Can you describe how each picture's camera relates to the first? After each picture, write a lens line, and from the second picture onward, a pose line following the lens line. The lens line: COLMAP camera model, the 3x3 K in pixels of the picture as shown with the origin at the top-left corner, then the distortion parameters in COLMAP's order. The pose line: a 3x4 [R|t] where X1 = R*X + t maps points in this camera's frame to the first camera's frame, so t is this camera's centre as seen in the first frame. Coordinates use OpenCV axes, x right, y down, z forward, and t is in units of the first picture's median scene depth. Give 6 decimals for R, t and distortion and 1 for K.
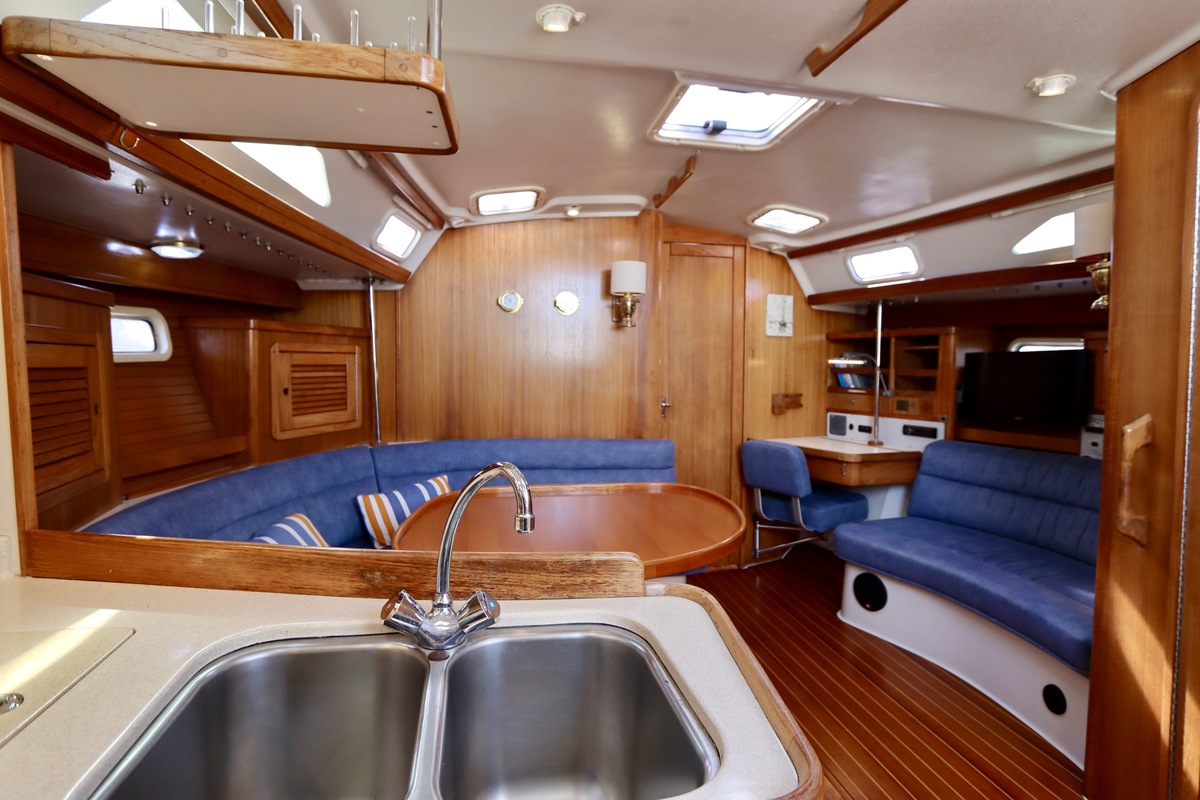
lens RADIAL K [[593.8, 0, 601.1], [0, 593.8, 395.2], [0, 0, 1]] dist [-0.021357, 0.004452]
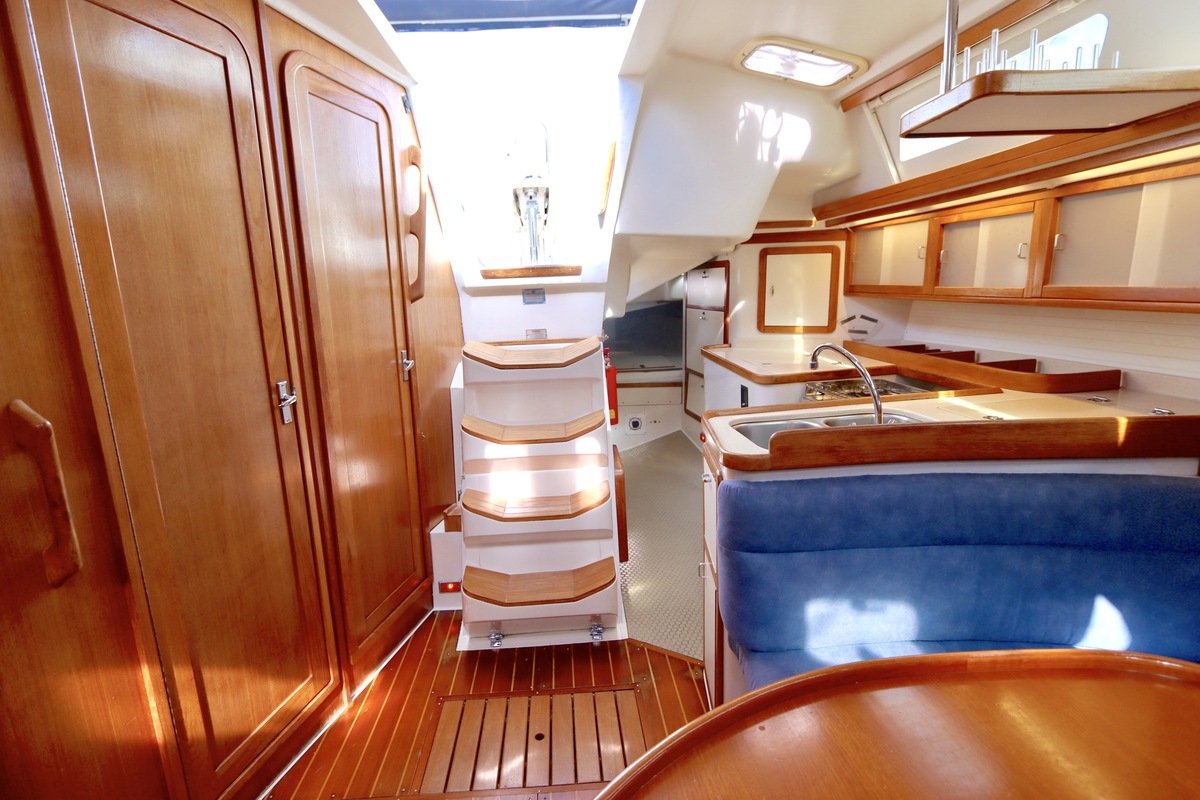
lens RADIAL K [[569.6, 0, 597.1], [0, 569.6, 397.8], [0, 0, 1]] dist [-0.018364, 0.002698]
pose [[-0.993677, -0.007304, 0.112035, 0.104037], [0.021267, 0.967570, 0.251707, -0.055849], [-0.110240, 0.252498, -0.961297, 0.742440]]
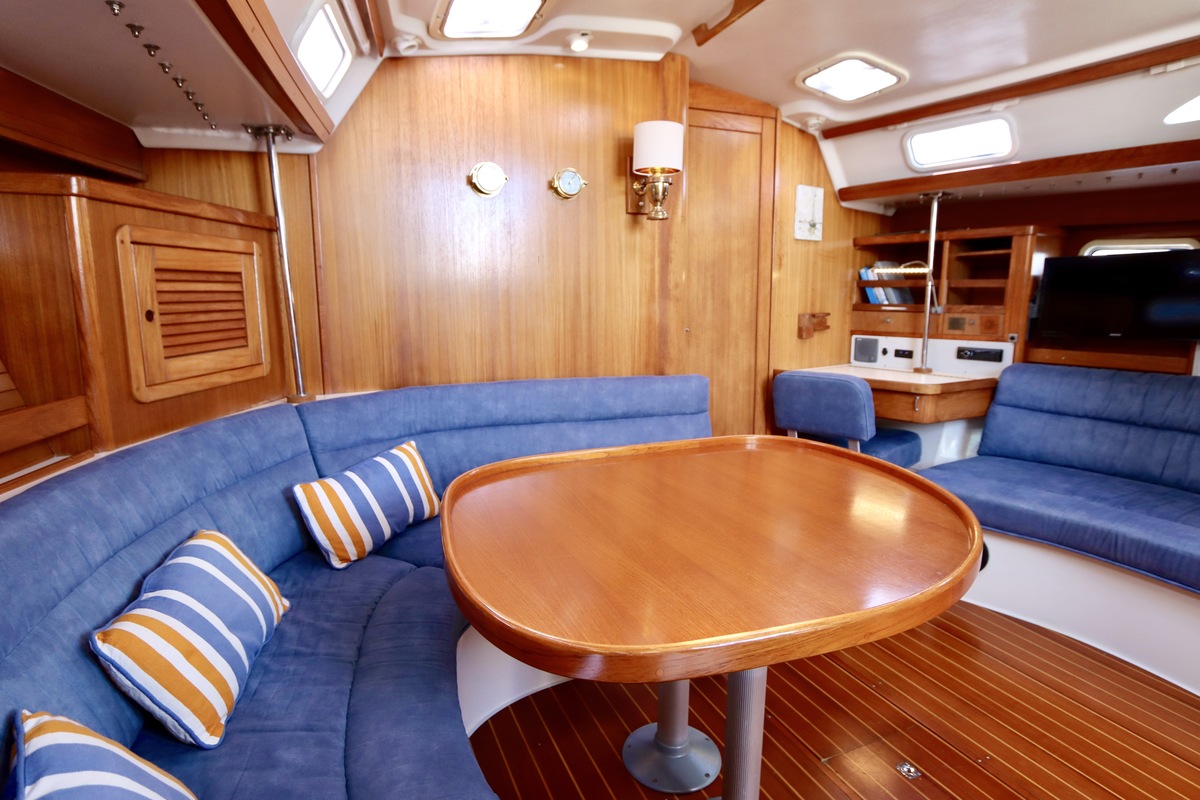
lens RADIAL K [[640.6, 0, 600.3], [0, 640.6, 397.0], [0, 0, 1]] dist [-0.017247, 0.000923]
pose [[0.977006, -0.045058, 0.208398, -0.190003], [0.022249, 0.993624, 0.110527, 0.010502], [-0.212049, -0.103349, 0.971779, 0.243400]]
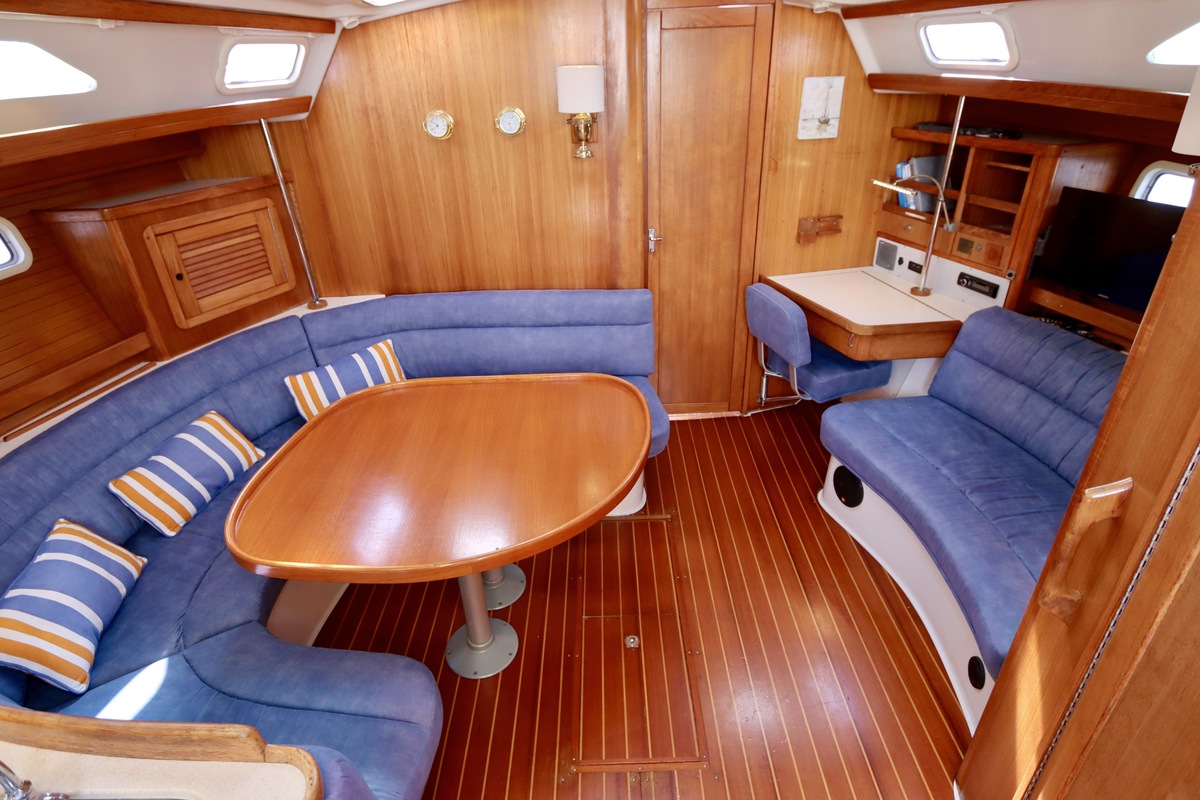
lens RADIAL K [[622.3, 0, 598.6], [0, 622.3, 393.3], [0, 0, 1]] dist [-0.019195, 0.005538]
pose [[0.981626, 0.051053, -0.183859, 0.227190], [0.033126, 0.903319, 0.427688, -0.180435], [0.187918, -0.425920, 0.885030, 0.152247]]
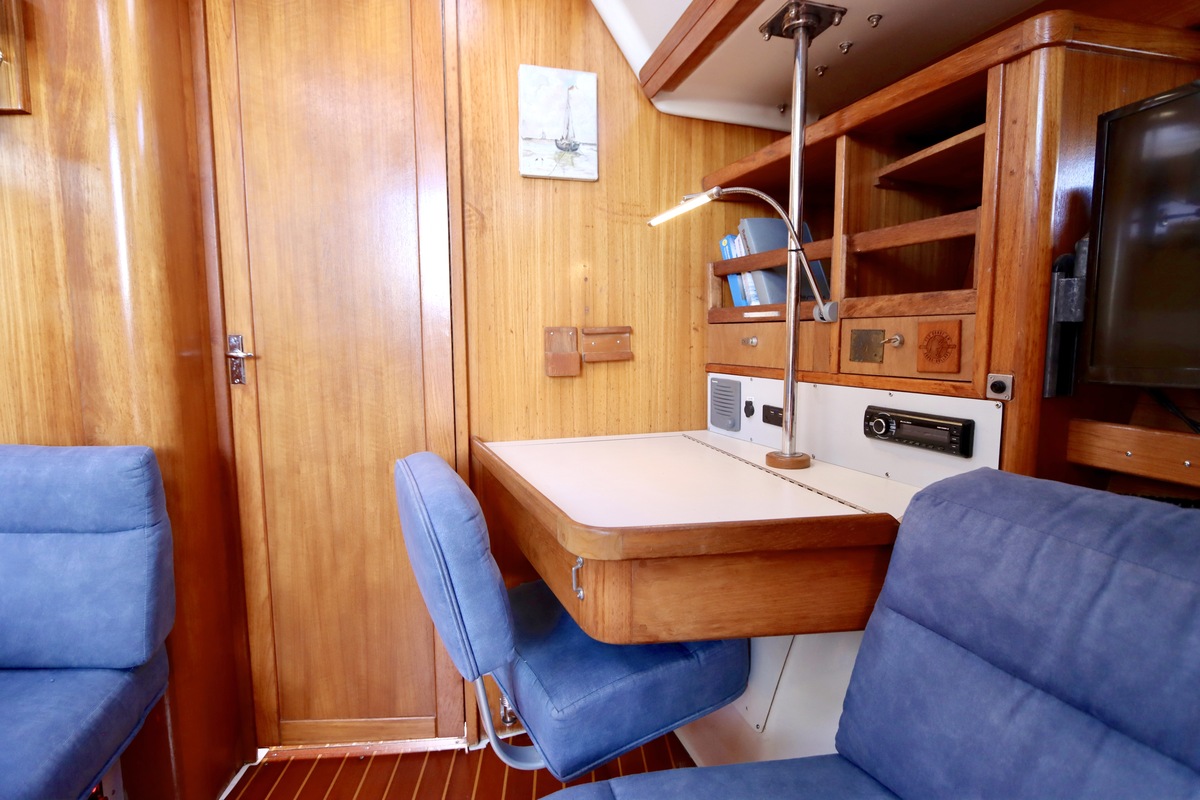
lens RADIAL K [[569.6, 0, 595.4], [0, 569.6, 395.1], [0, 0, 1]] dist [-0.018364, 0.002698]
pose [[0.991232, -0.001376, -0.132129, 0.444685], [0.007862, 0.998788, 0.048579, 0.030770], [0.131902, -0.049191, 0.990041, 0.741200]]
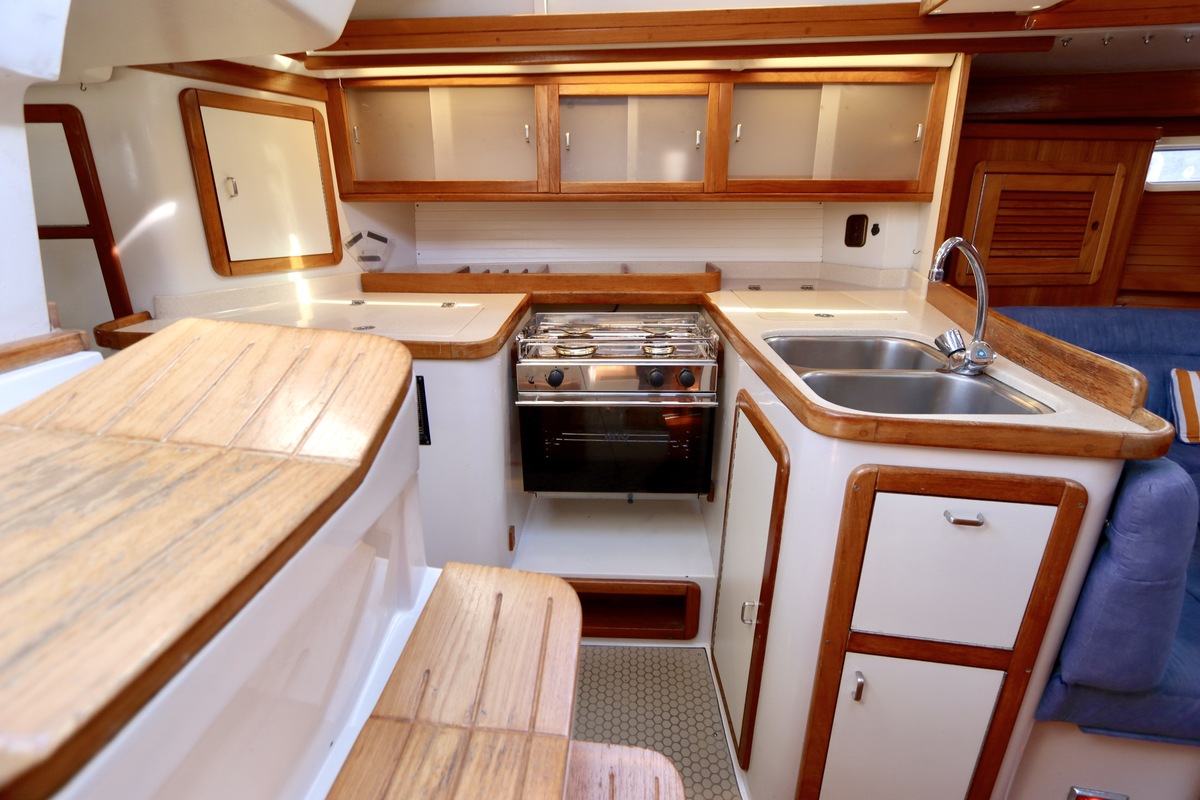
lens RADIAL K [[569.6, 0, 595.1], [0, 569.6, 399.0], [0, 0, 1]] dist [-0.018364, 0.002698]
pose [[-0.247265, 0.302493, -0.920520, 0.338495], [-0.053285, 0.944338, 0.324633, 0.020172], [0.967482, 0.129321, -0.217383, 0.114809]]
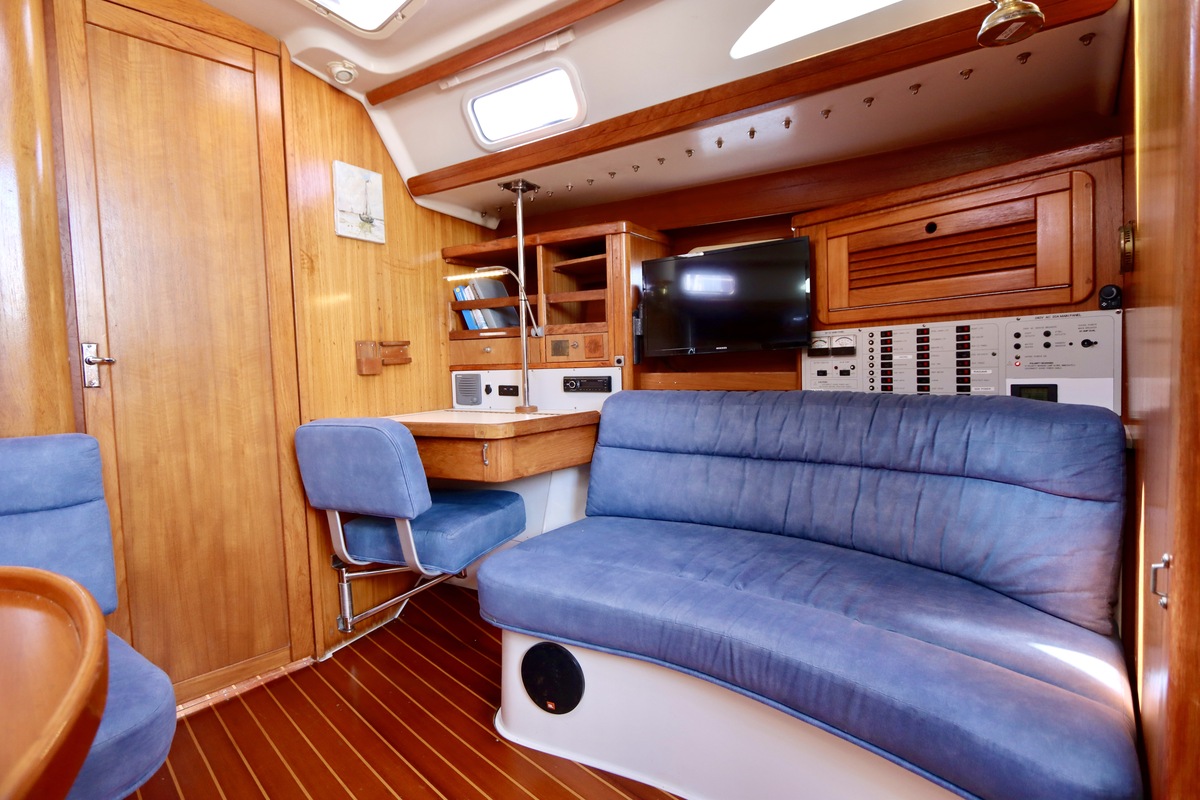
lens RADIAL K [[569.6, 0, 597.8], [0, 569.6, 395.2], [0, 0, 1]] dist [-0.018364, 0.002698]
pose [[0.815846, -0.063841, 0.574734, 0.192176], [0.065463, 0.997694, 0.017897, 0.067342], [-0.574552, 0.023022, 0.818144, 0.499790]]
